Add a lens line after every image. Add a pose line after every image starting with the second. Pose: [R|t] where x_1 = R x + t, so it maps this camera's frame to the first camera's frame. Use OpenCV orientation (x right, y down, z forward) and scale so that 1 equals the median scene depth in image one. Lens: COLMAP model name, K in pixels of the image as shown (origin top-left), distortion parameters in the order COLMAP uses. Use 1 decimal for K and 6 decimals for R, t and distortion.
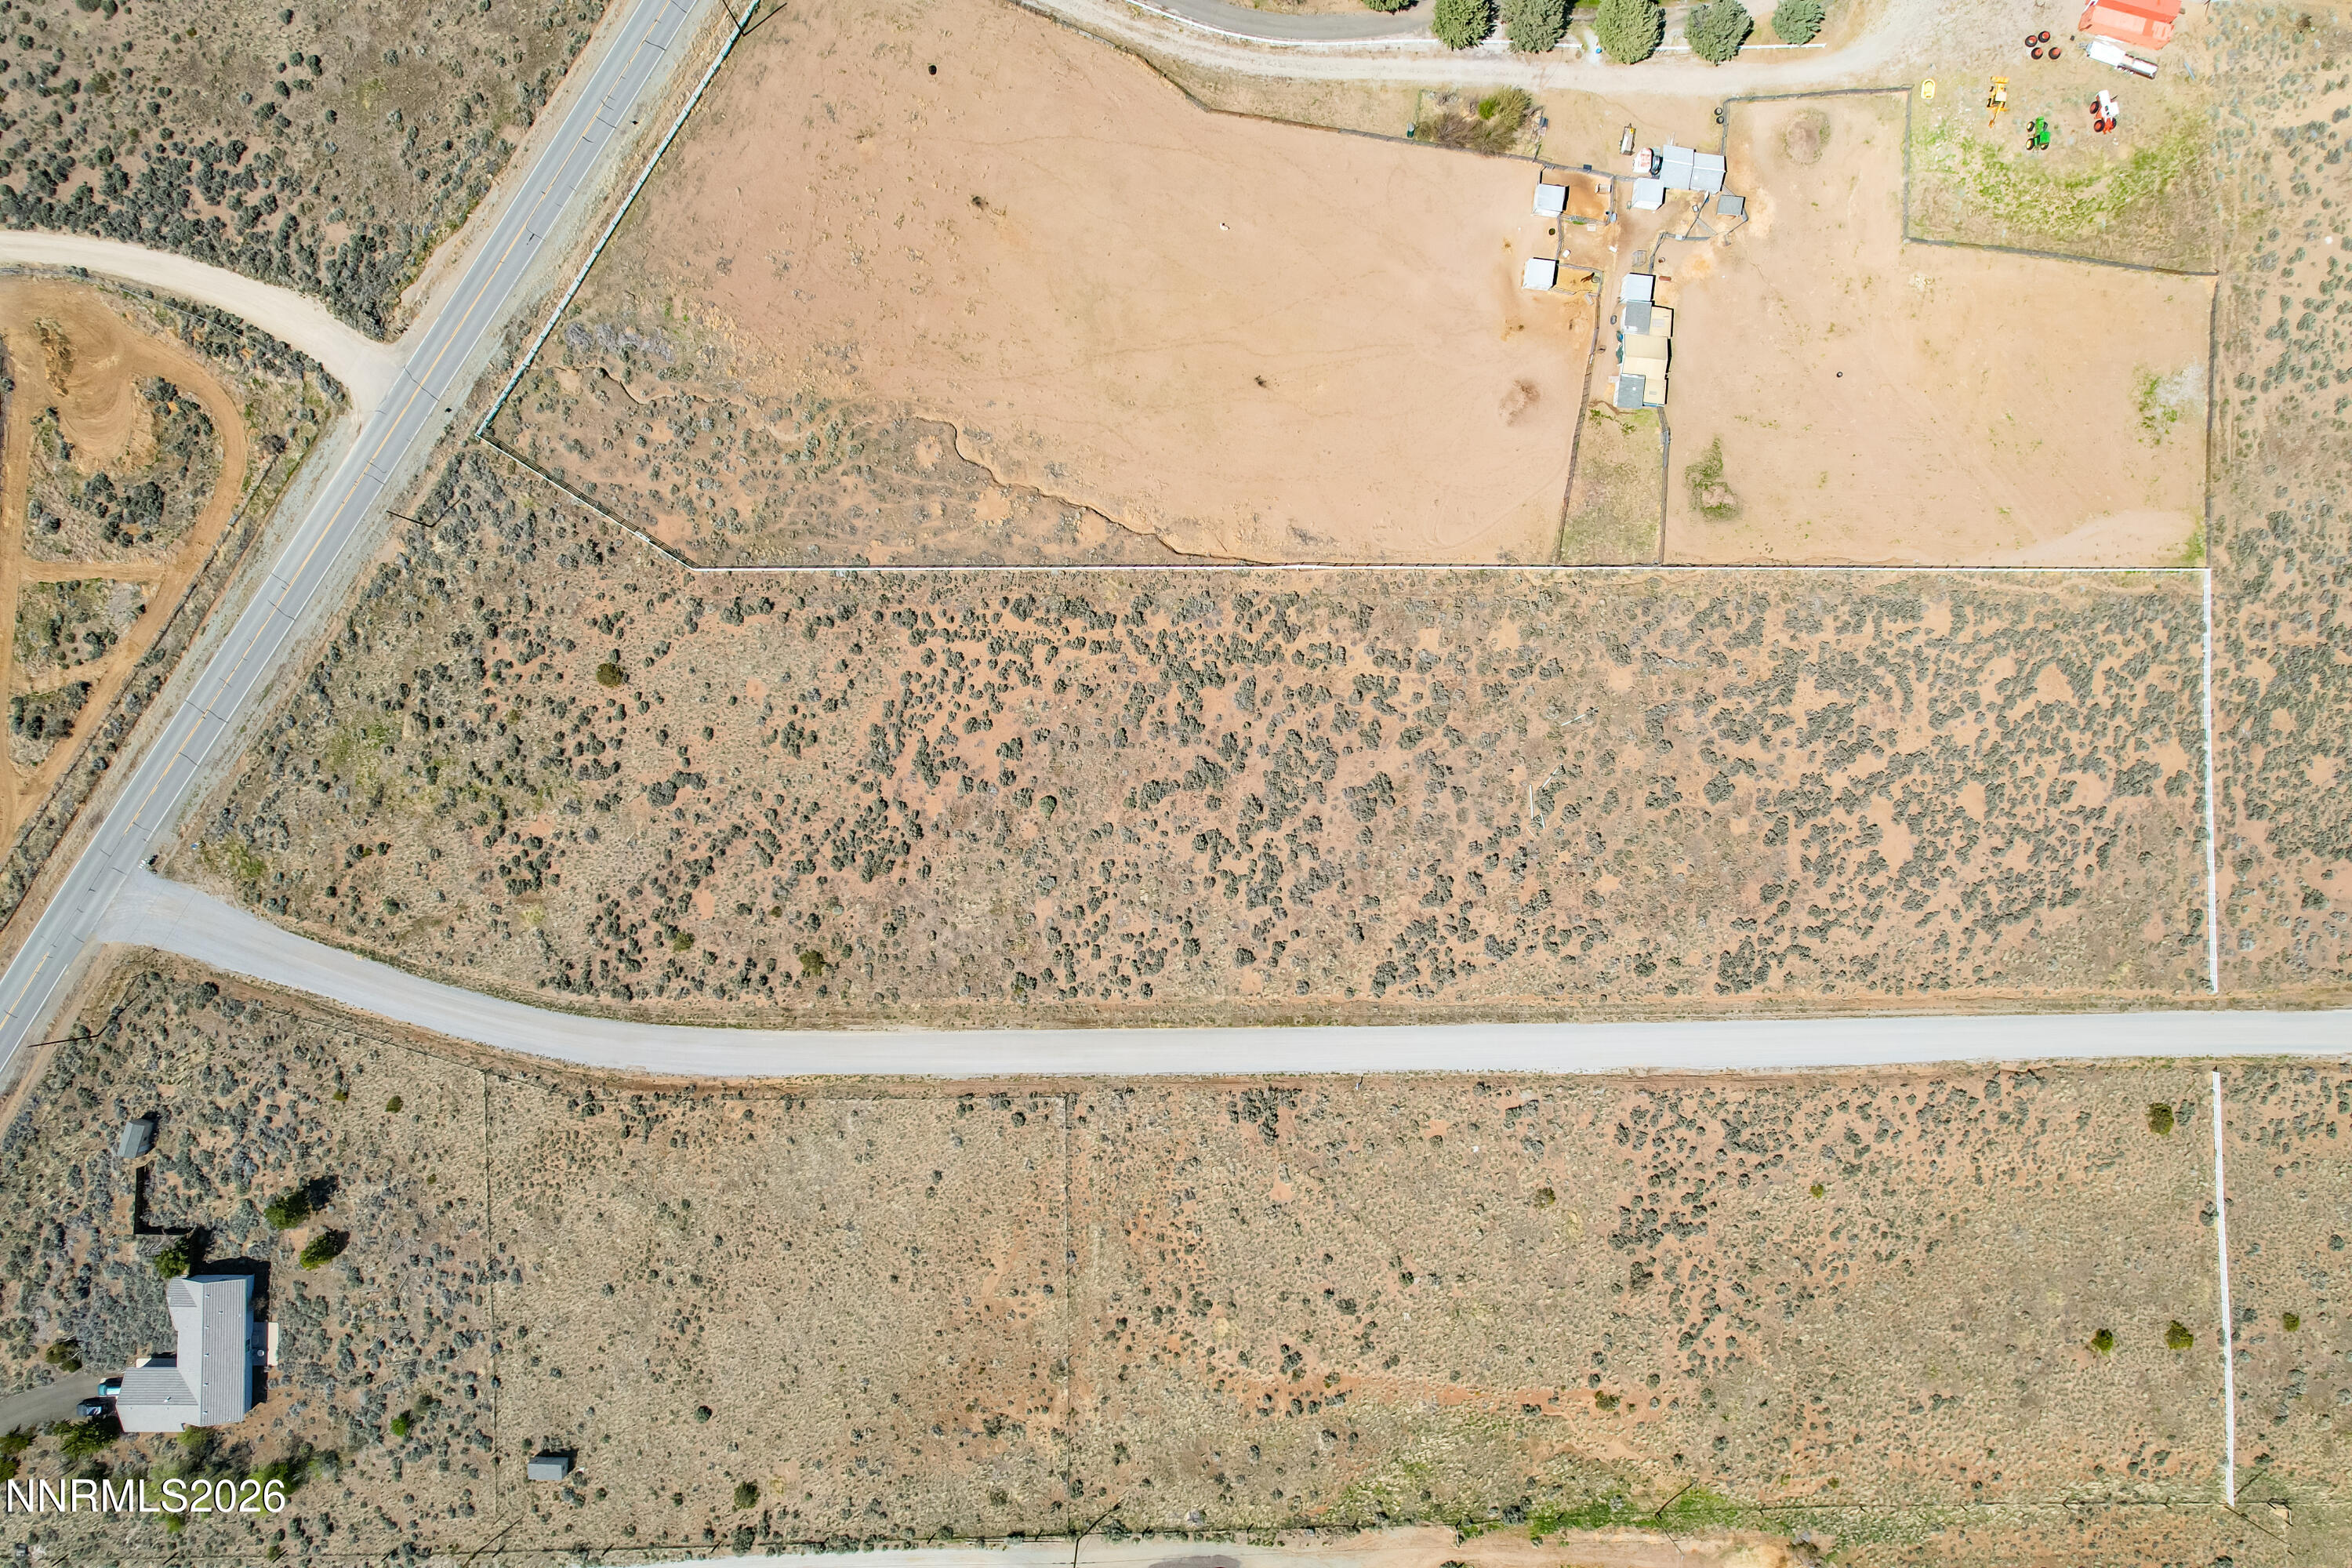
lens RADIAL K [[1505.6, 0, 1176.0], [0, 1505.6, 784.0], [0, 0, 1]] dist [-0.079801, 0.073902]
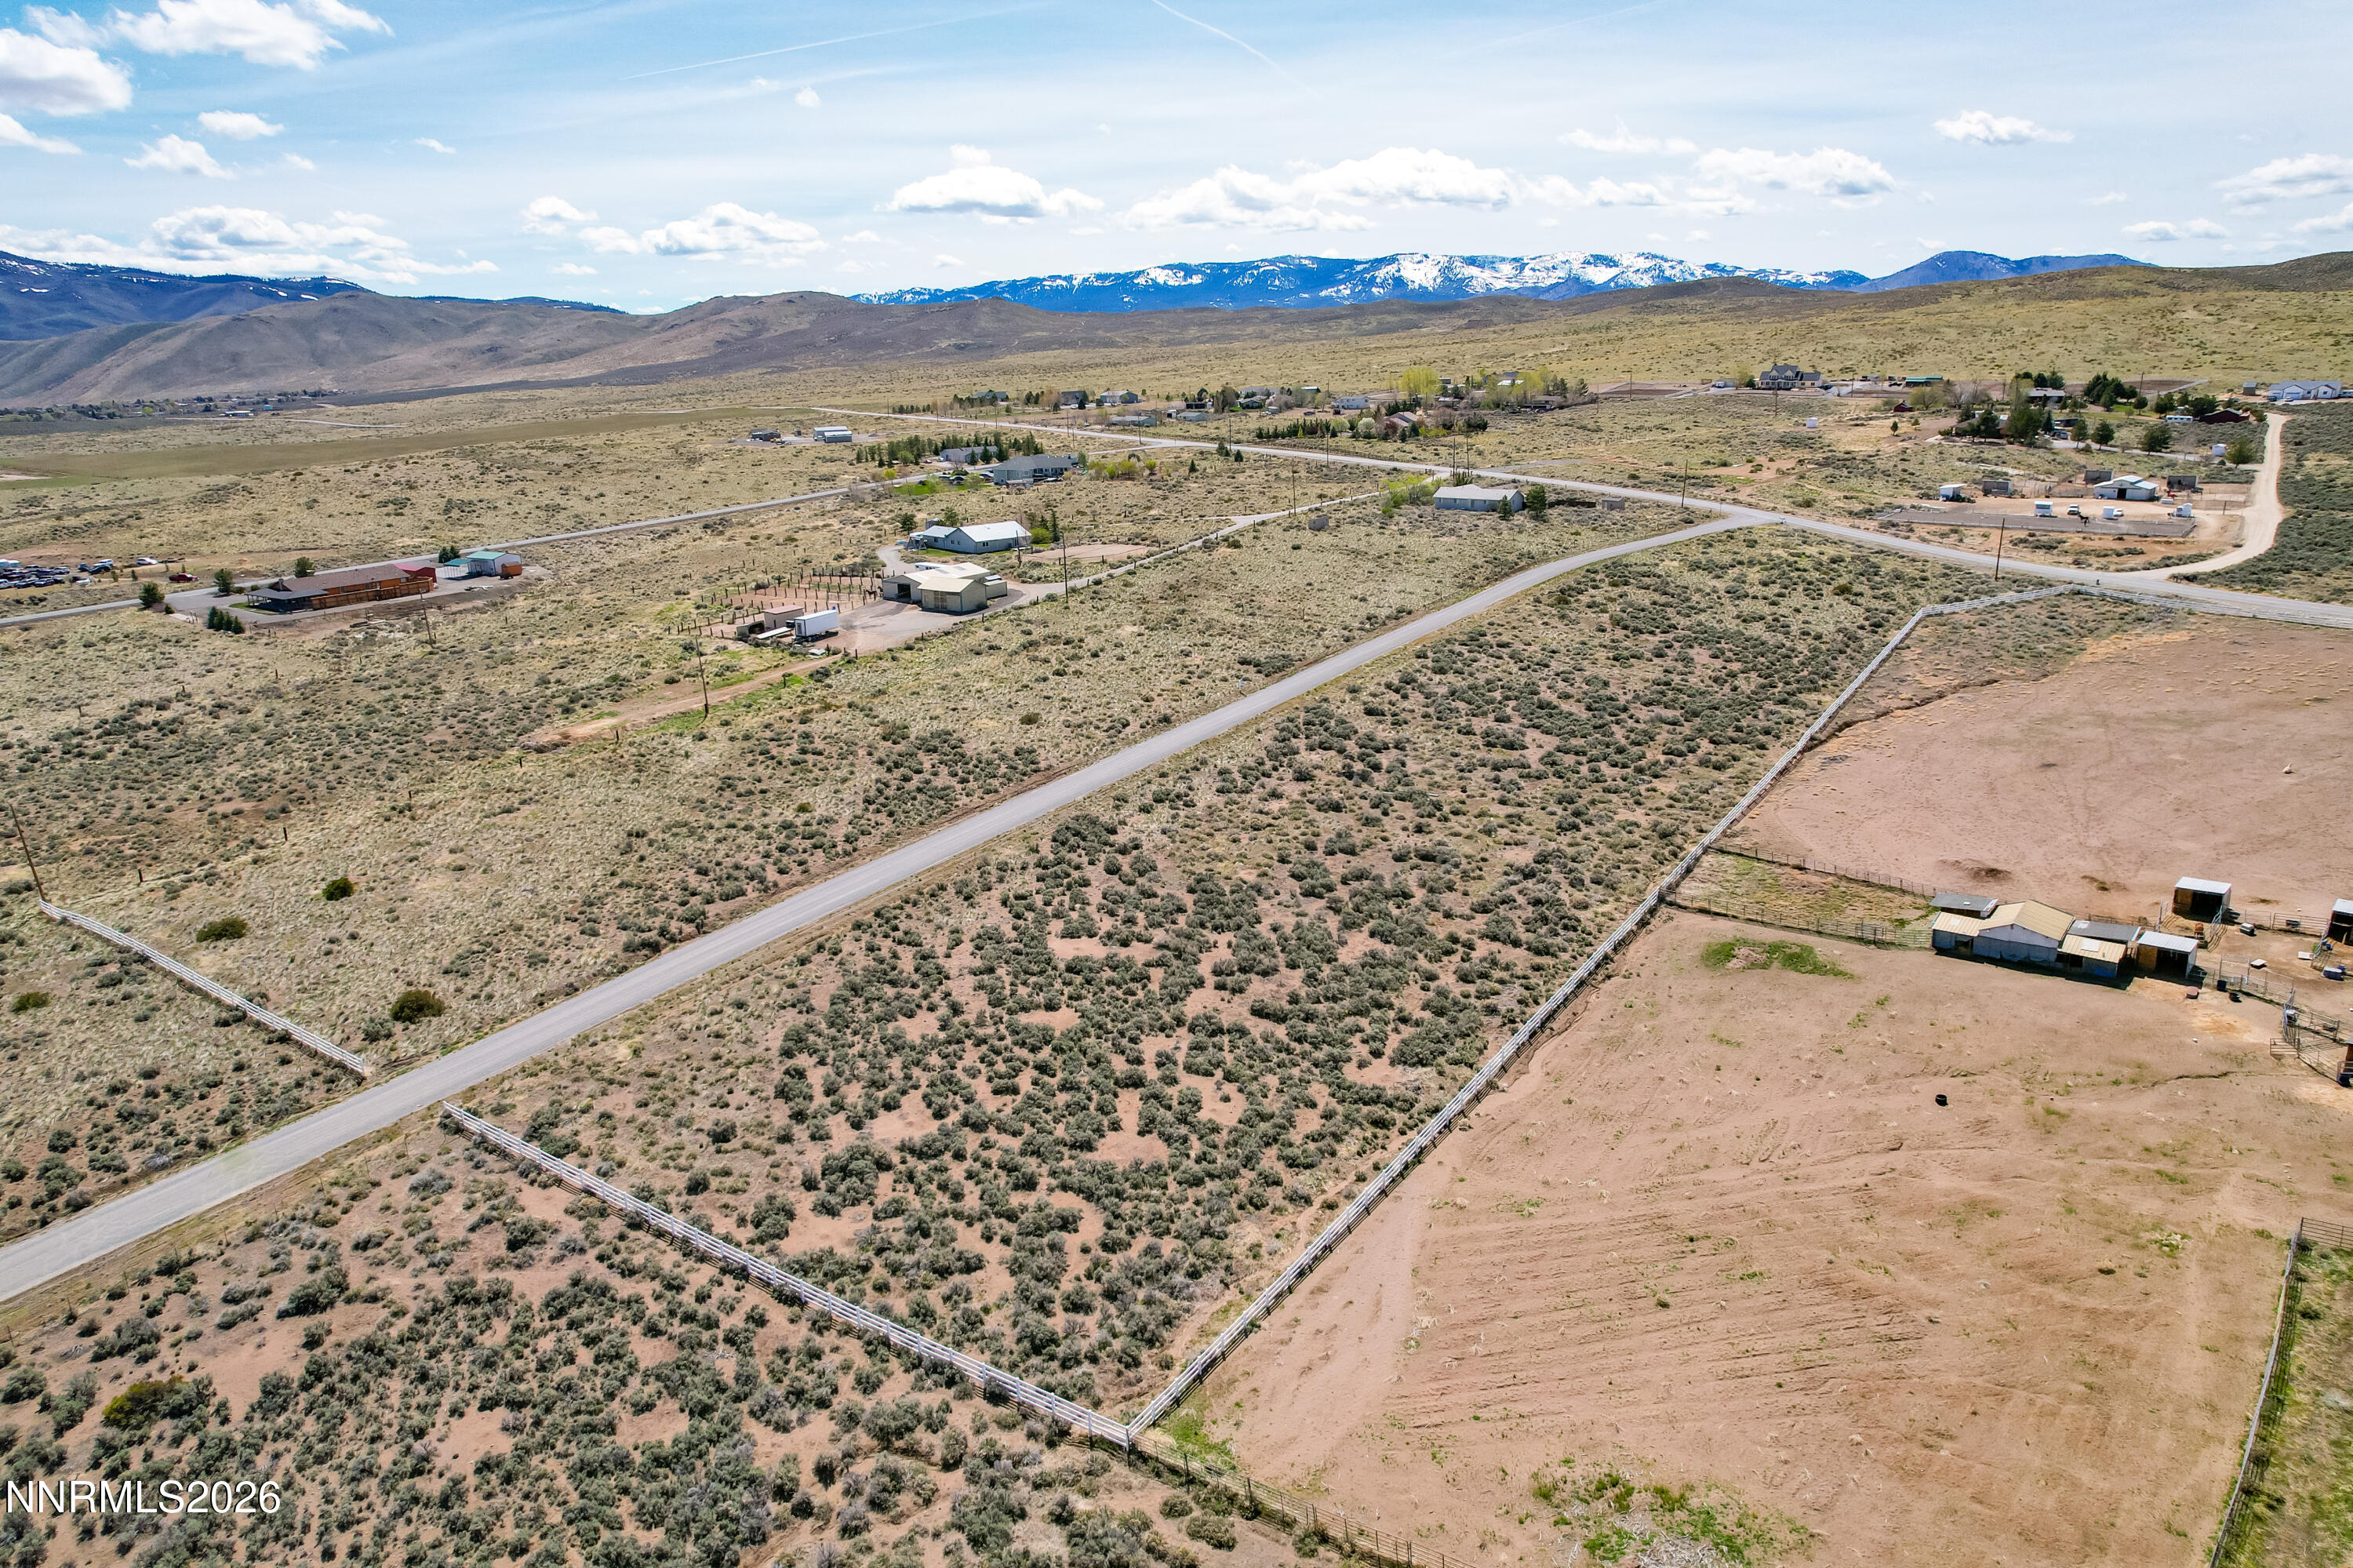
lens RADIAL K [[1514.7, 0, 1176.5], [0, 1514.7, 784.0], [0, 0, 1]] dist [-0.082346, 0.081885]
pose [[-0.573997, 0.248639, -0.780196, 0.943634], [-0.817927, -0.128687, 0.560745, -0.335609], [0.039022, 0.960010, 0.277234, 0.777757]]
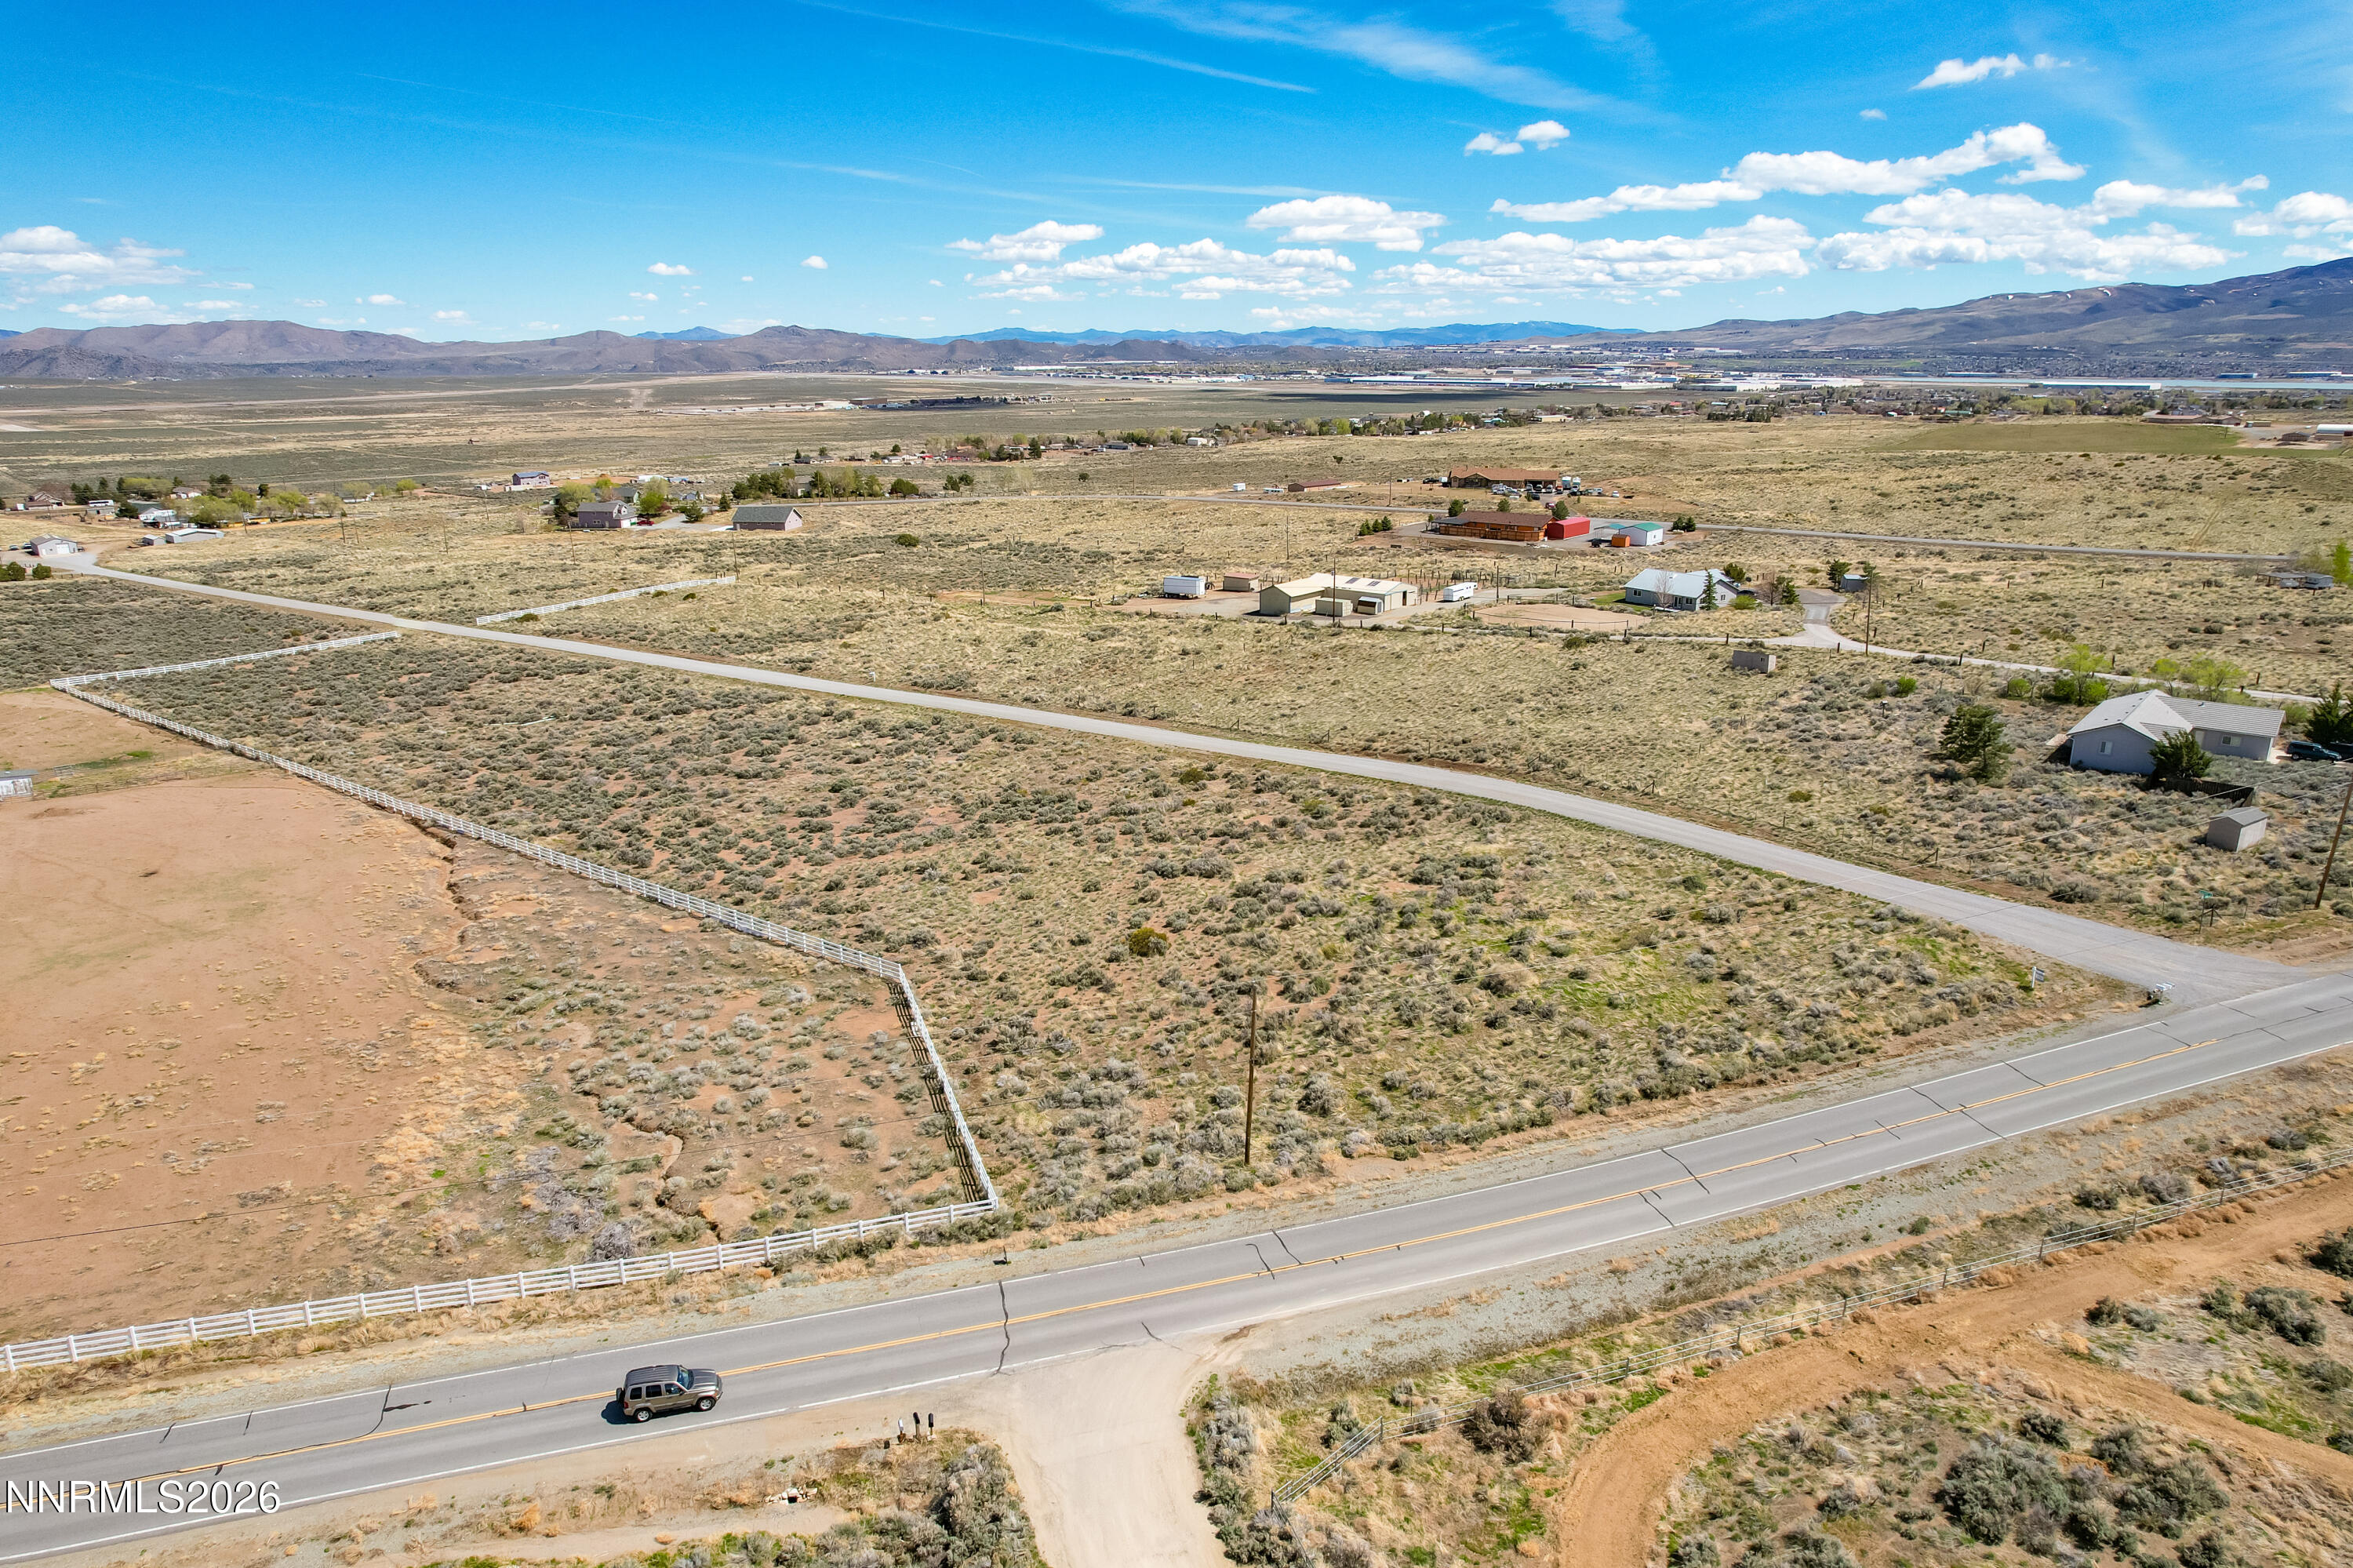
lens RADIAL K [[1530.3, 0, 1179.0], [0, 1530.3, 786.2], [0, 0, 1]] dist [-0.085067, 0.080297]
pose [[-0.763695, -0.171039, 0.622508, -0.719496], [0.645578, -0.202514, 0.736354, -0.461400], [0.000121, 0.964227, 0.265077, 0.785980]]
